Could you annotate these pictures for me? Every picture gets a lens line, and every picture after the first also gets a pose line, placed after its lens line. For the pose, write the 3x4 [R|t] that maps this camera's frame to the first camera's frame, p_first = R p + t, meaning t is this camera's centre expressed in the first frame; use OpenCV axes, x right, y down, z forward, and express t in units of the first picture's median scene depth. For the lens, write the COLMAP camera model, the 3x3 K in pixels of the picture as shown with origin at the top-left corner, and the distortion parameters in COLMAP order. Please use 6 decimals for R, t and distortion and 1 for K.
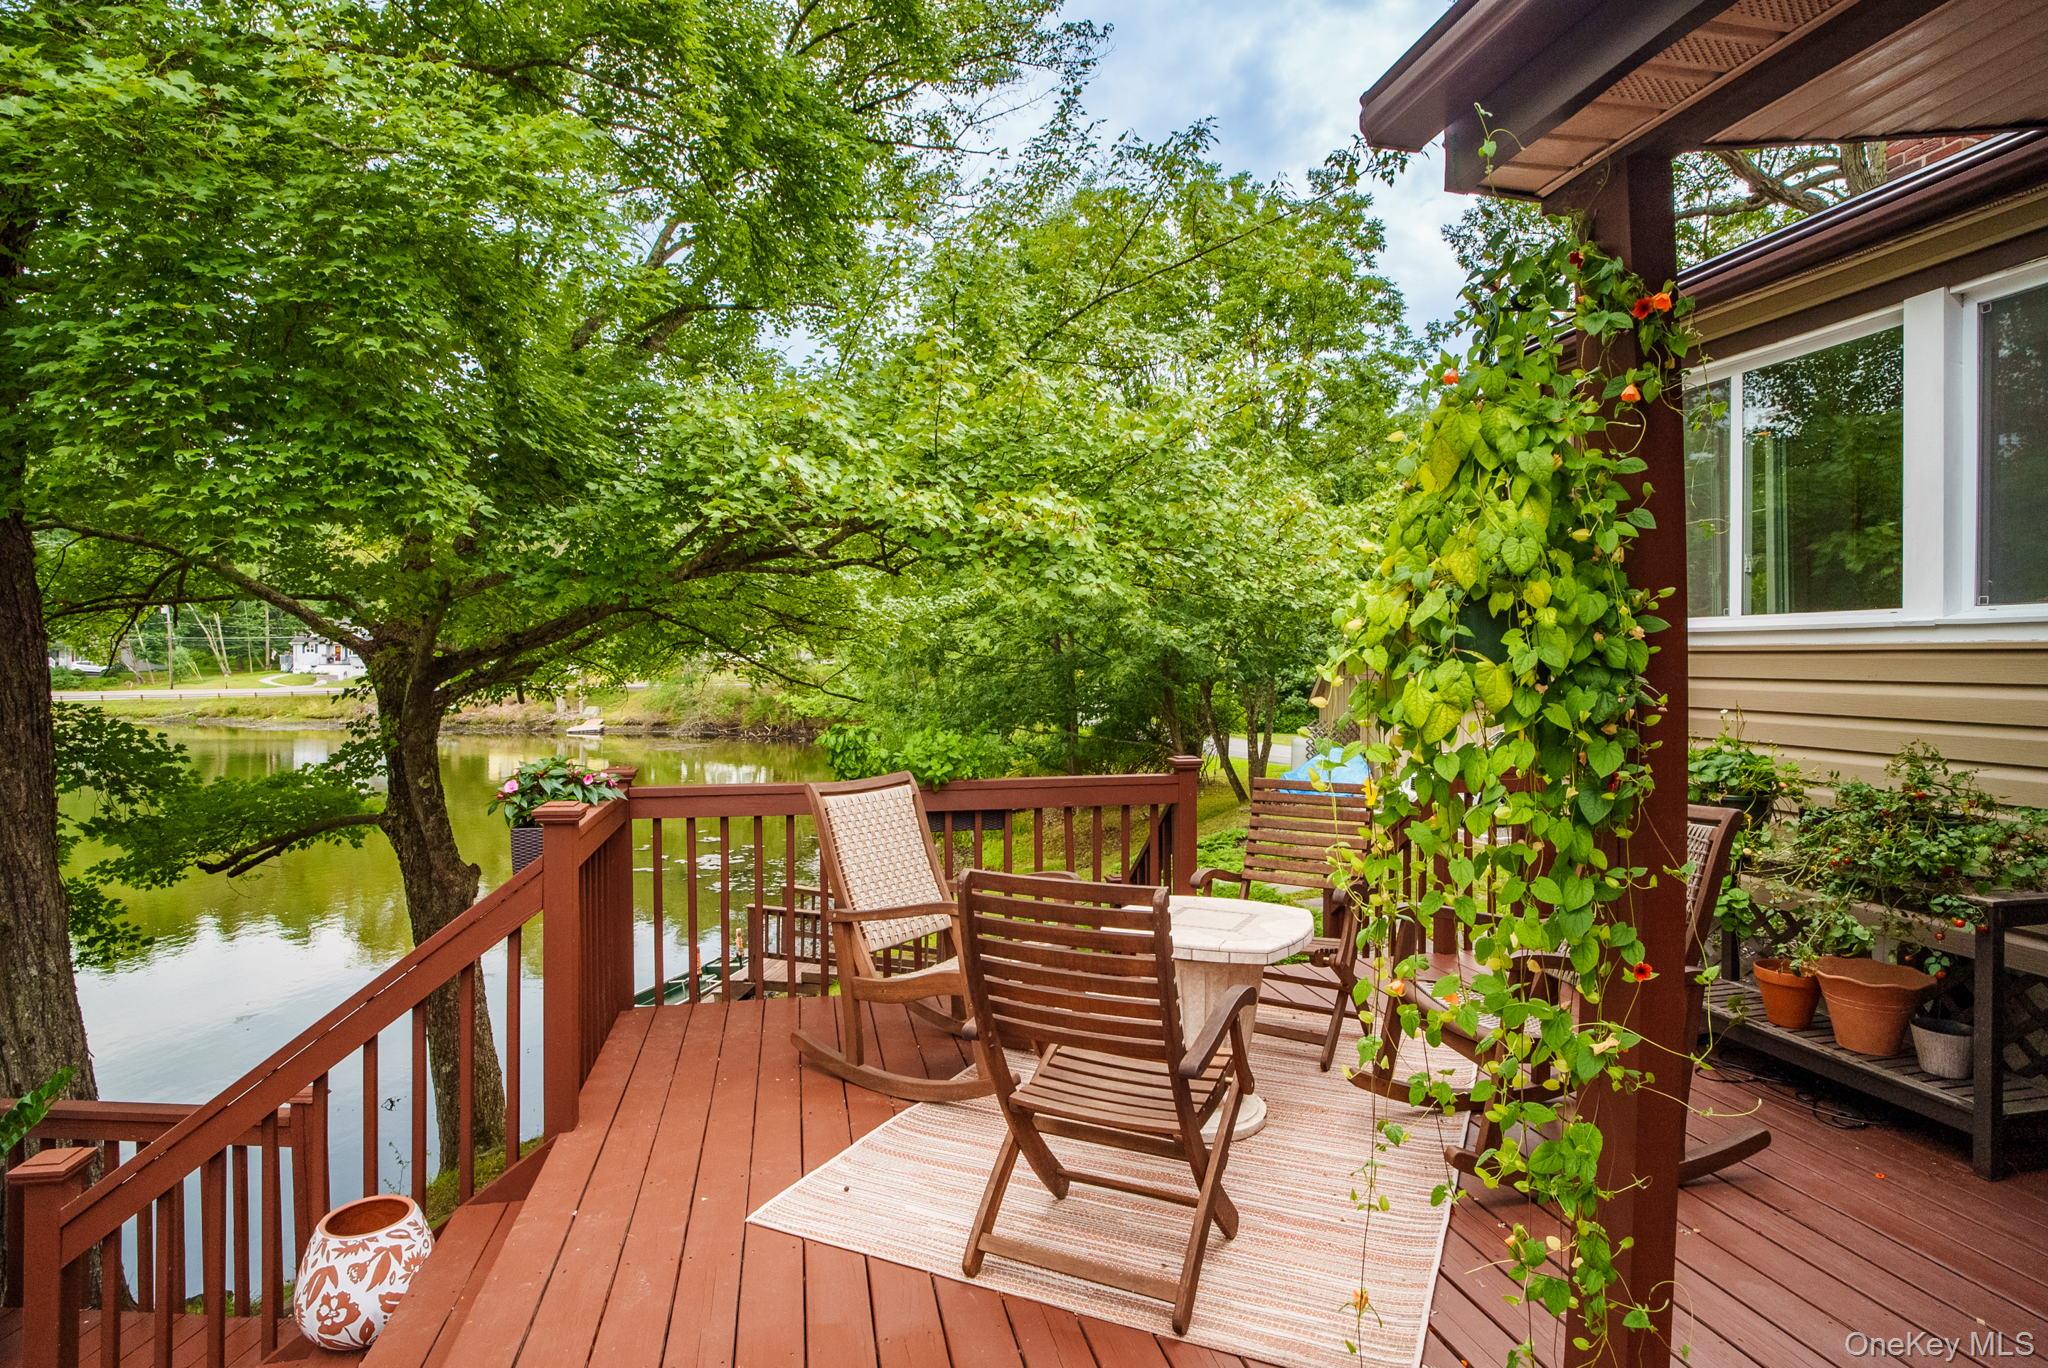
lens RADIAL K [[1138.2, 0, 1026.0], [0, 1138.2, 671.4], [0, 0, 1]] dist [-0.016637, 0.030434]
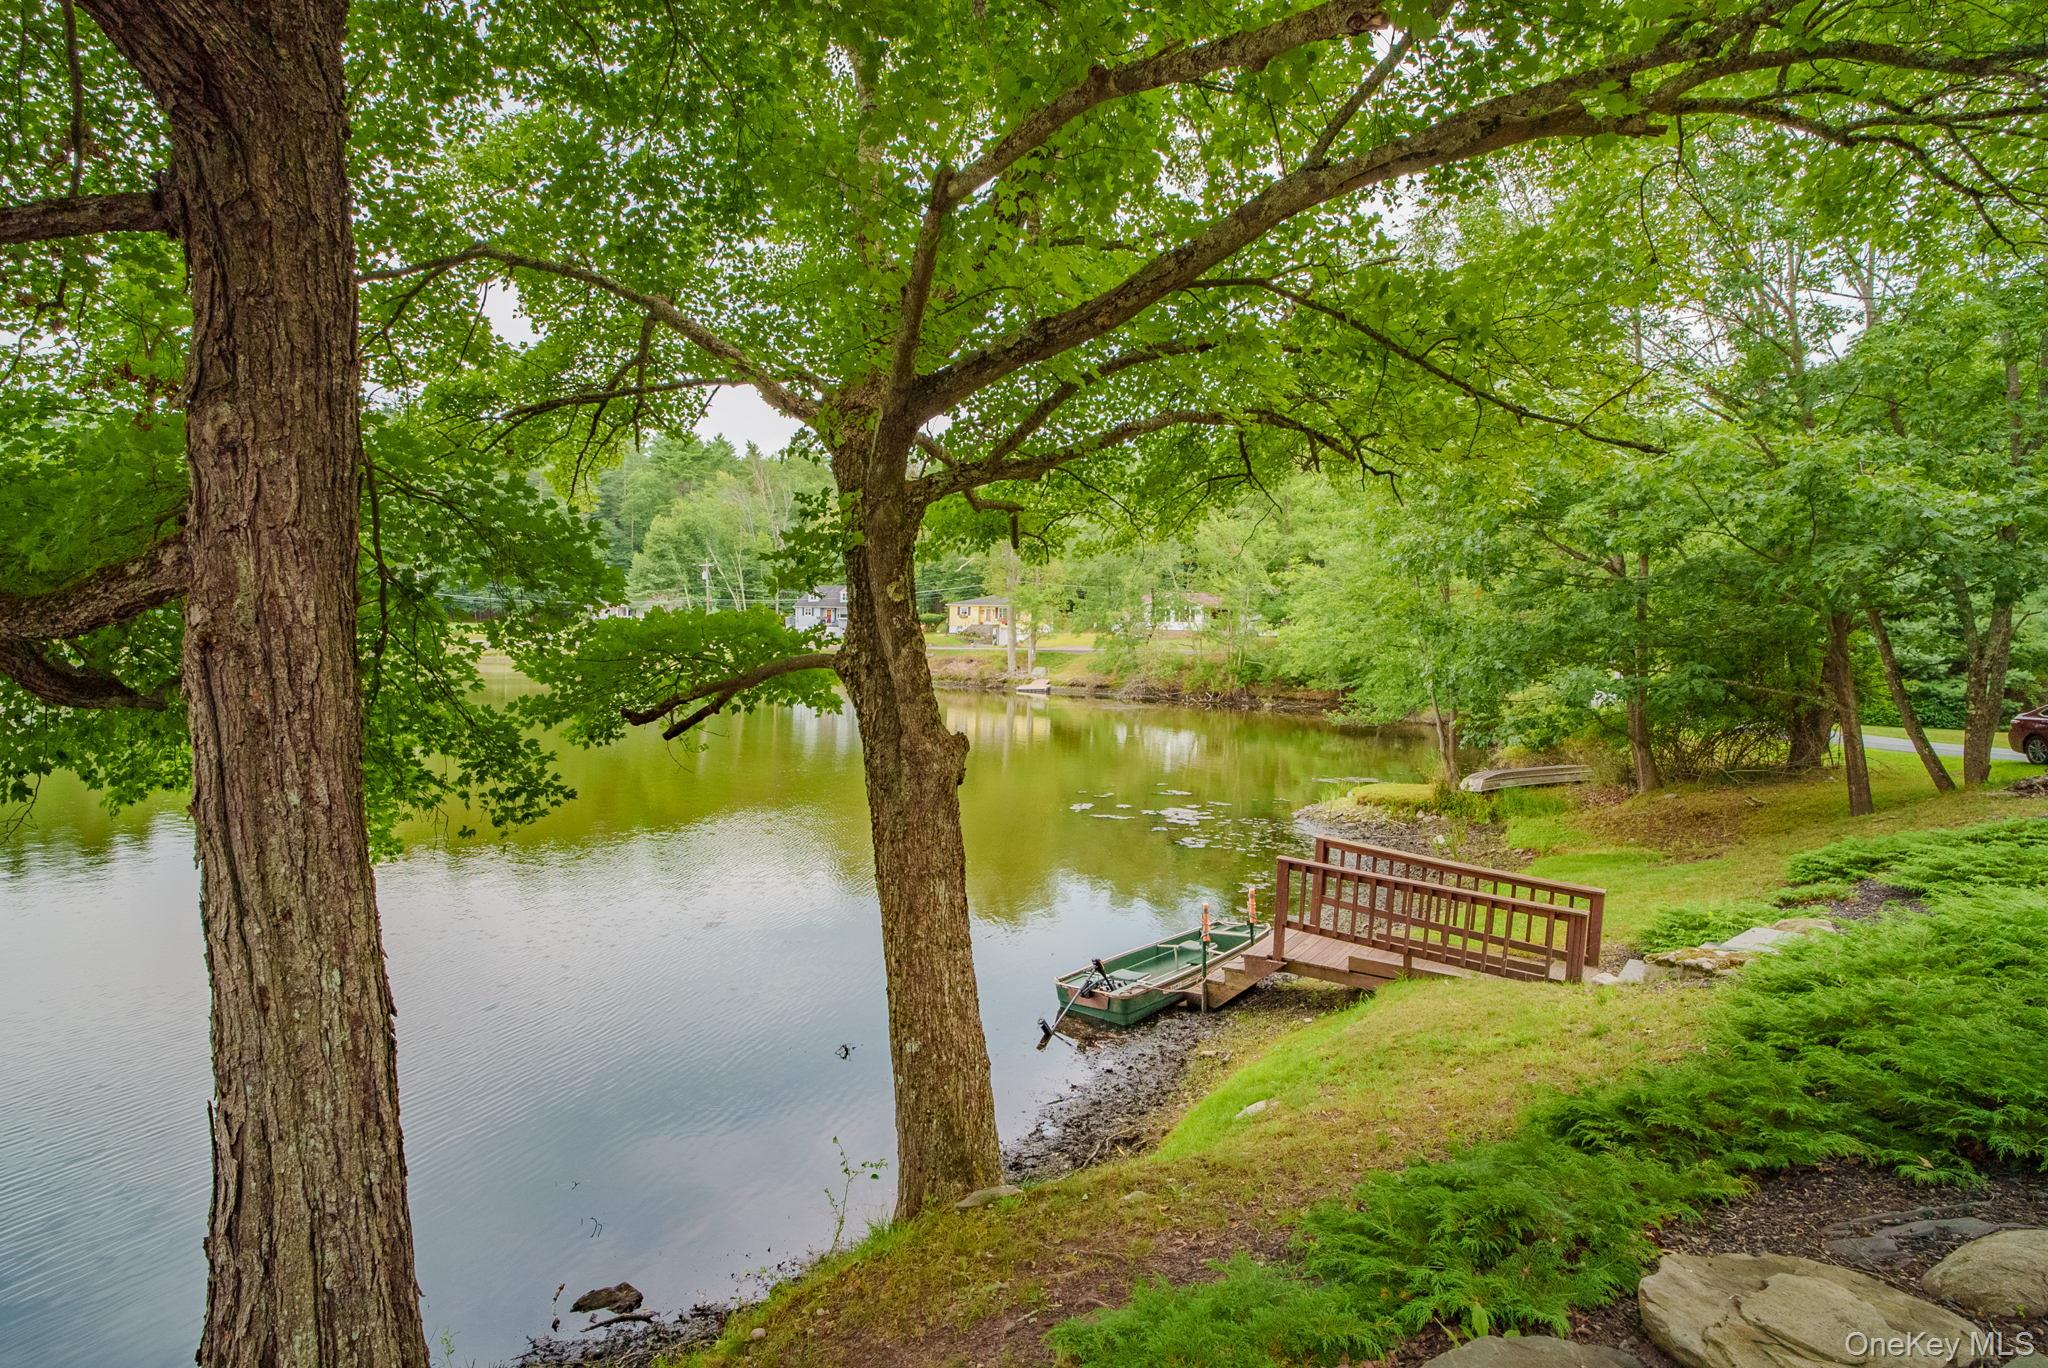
lens RADIAL K [[1138.2, 0, 1026.0], [0, 1138.2, 671.4], [0, 0, 1]] dist [-0.016637, 0.030434]
pose [[0.930569, 0.038727, -0.364064, -0.120748], [-0.031564, 0.999174, 0.025607, 0.065543], [0.364755, -0.012338, 0.931022, 0.229282]]
